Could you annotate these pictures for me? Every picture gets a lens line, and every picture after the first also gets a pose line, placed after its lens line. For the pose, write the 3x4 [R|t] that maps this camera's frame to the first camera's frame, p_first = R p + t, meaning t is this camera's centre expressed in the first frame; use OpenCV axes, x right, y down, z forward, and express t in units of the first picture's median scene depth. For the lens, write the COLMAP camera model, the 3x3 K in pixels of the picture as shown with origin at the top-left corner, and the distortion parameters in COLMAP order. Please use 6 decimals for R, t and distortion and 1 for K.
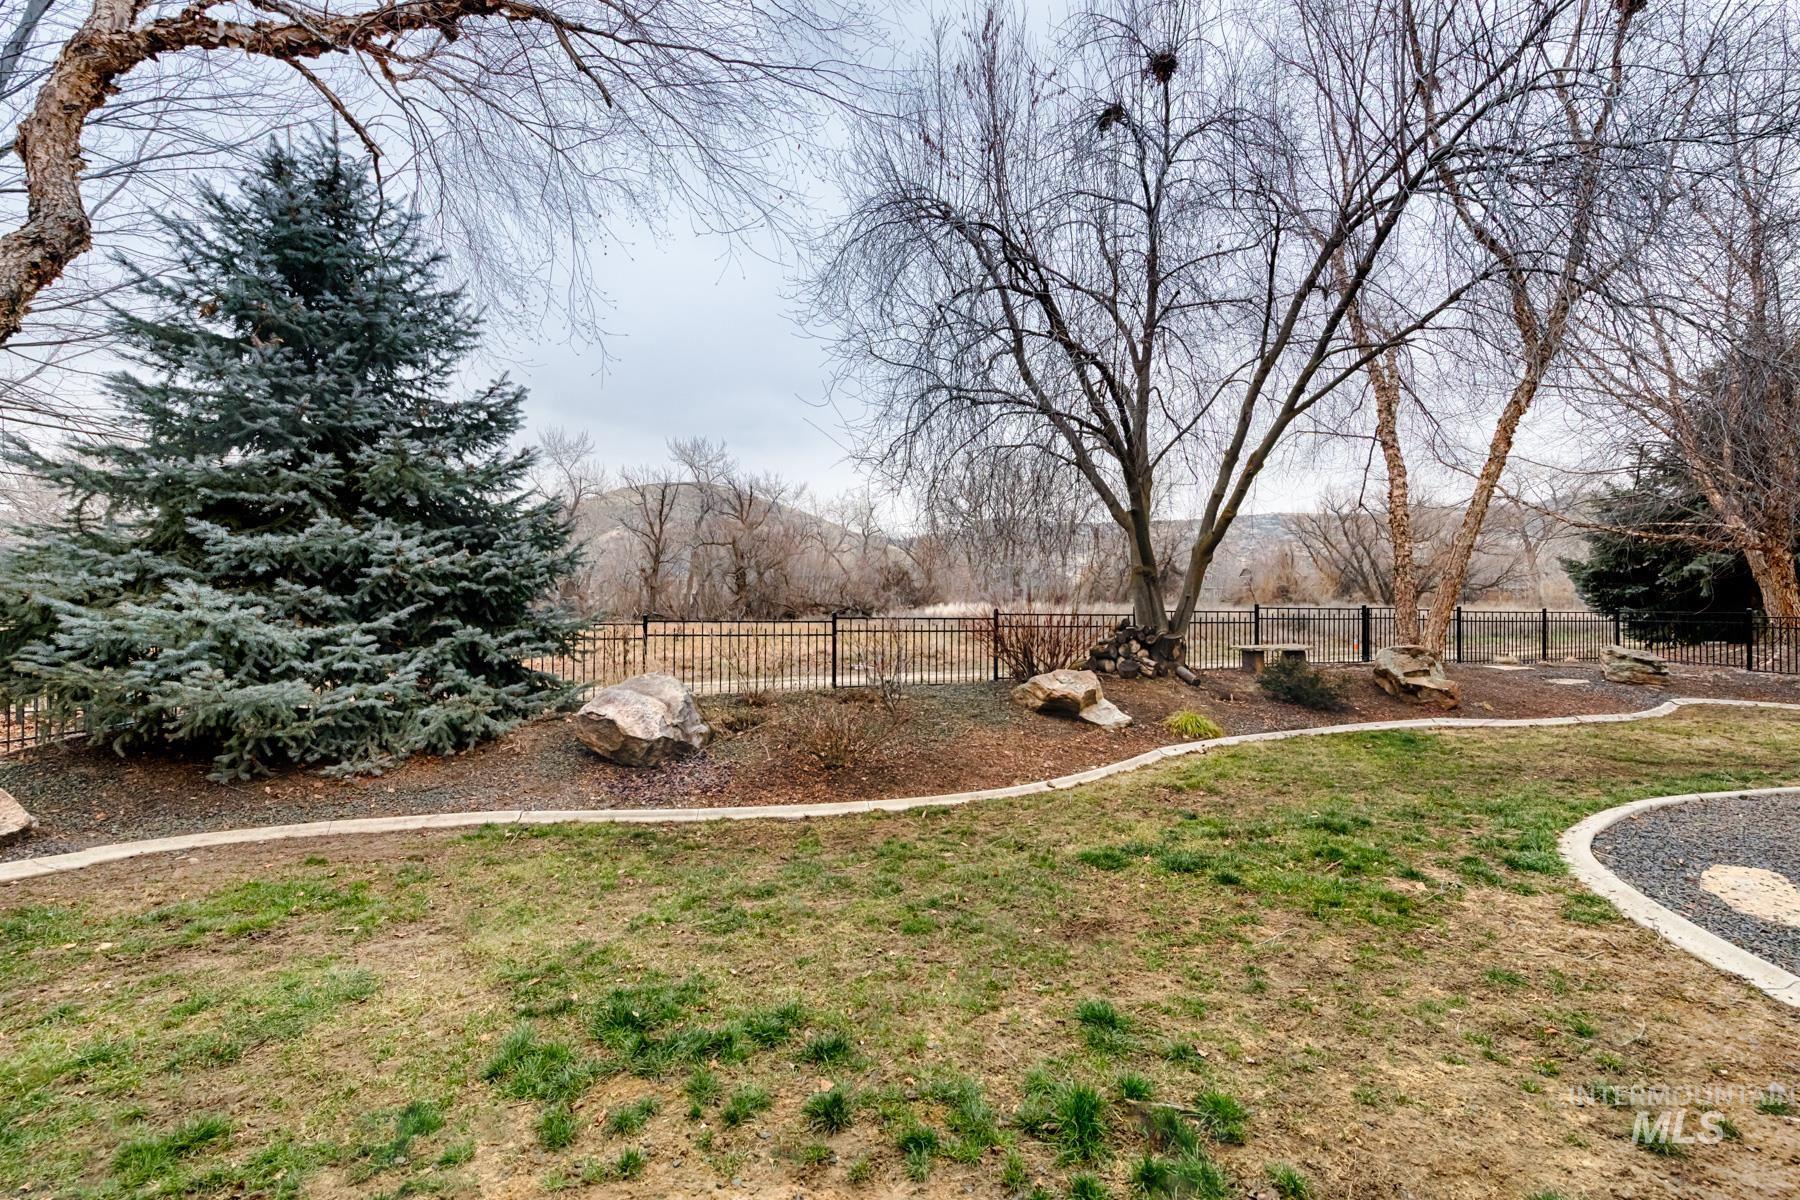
lens RADIAL K [[795.7, 0, 901.4], [0, 795.7, 602.2], [0, 0, 1]] dist [-0.000782, -0.000066]
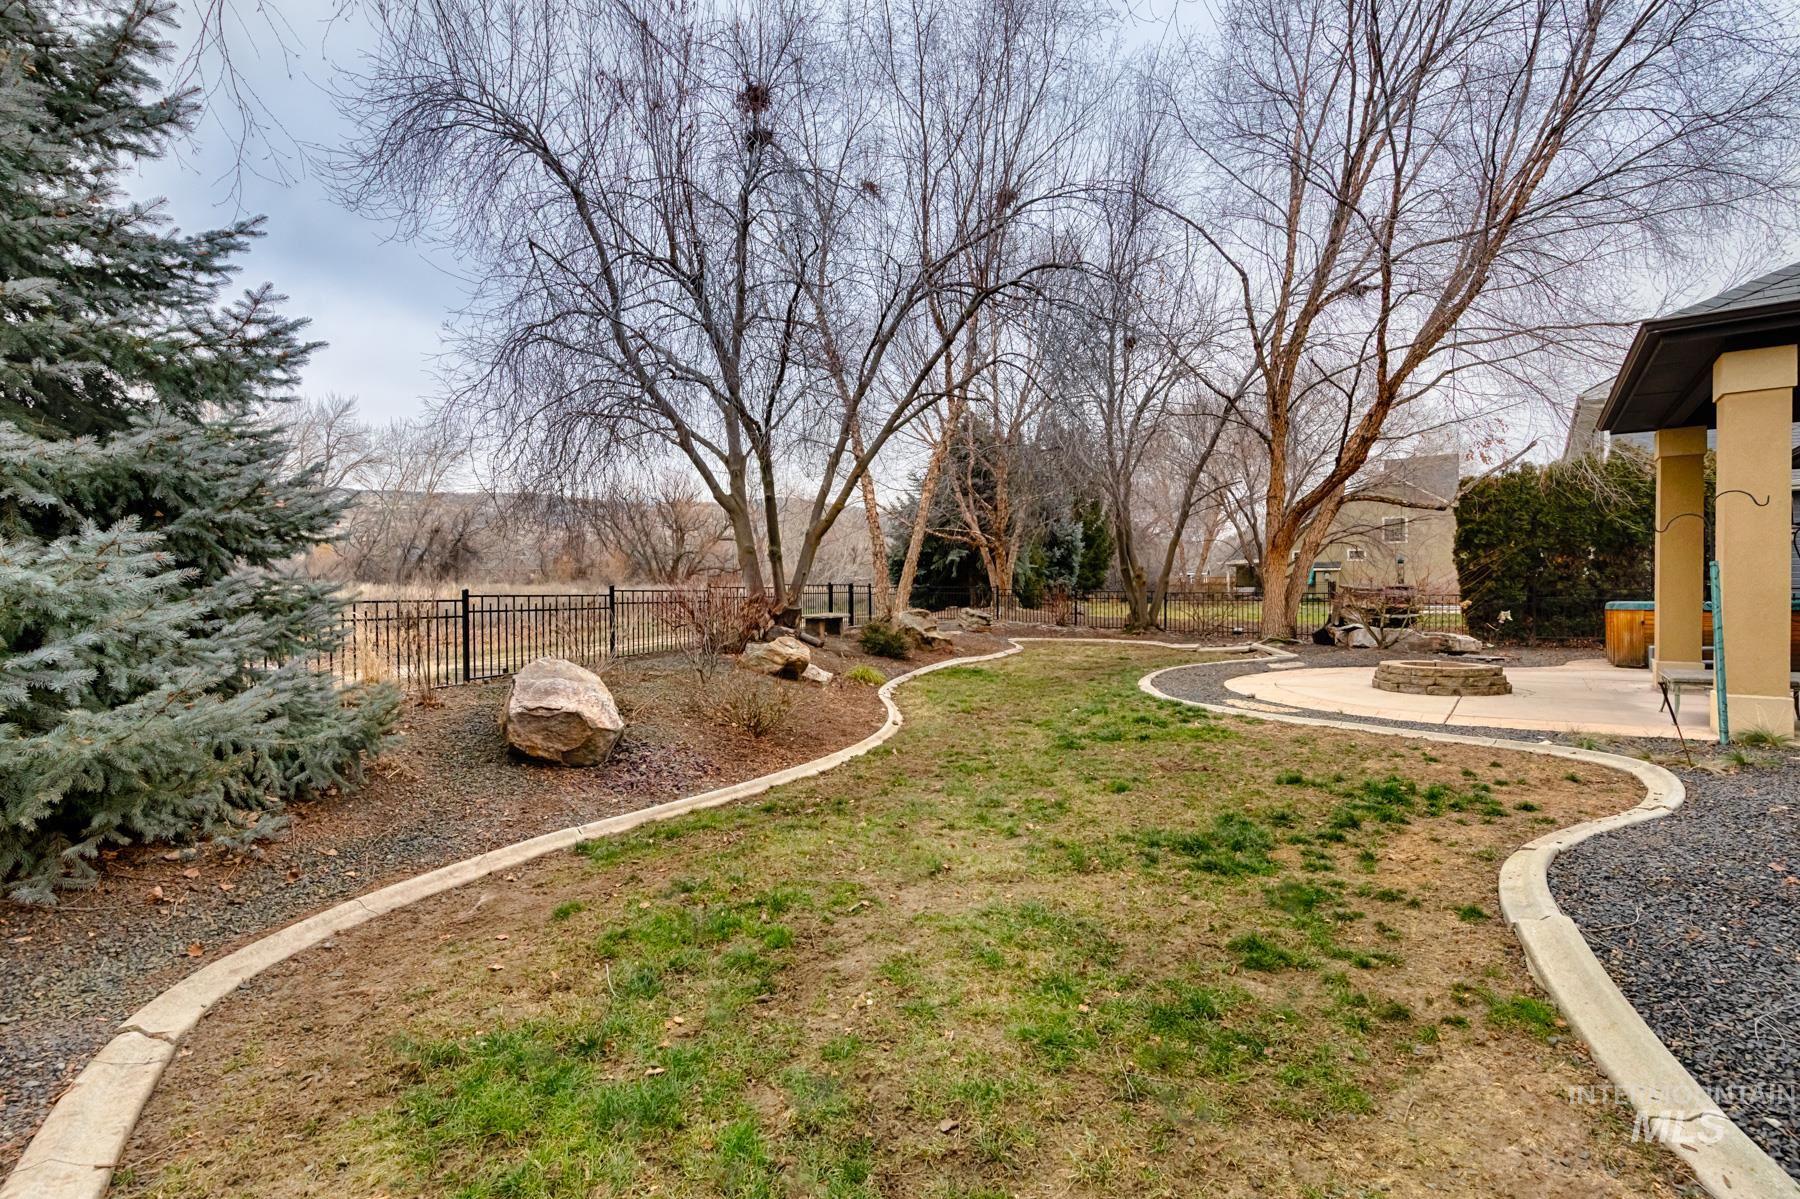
lens RADIAL K [[795.7, 0, 912.7], [0, 795.7, 597.8], [0, 0, 1]] dist [-0.000782, -0.000066]
pose [[0.656706, -0.017208, 0.753950, -0.466419], [0.004955, 0.999817, 0.018504, 0.009694], [-0.754130, -0.008416, 0.656671, 0.119989]]
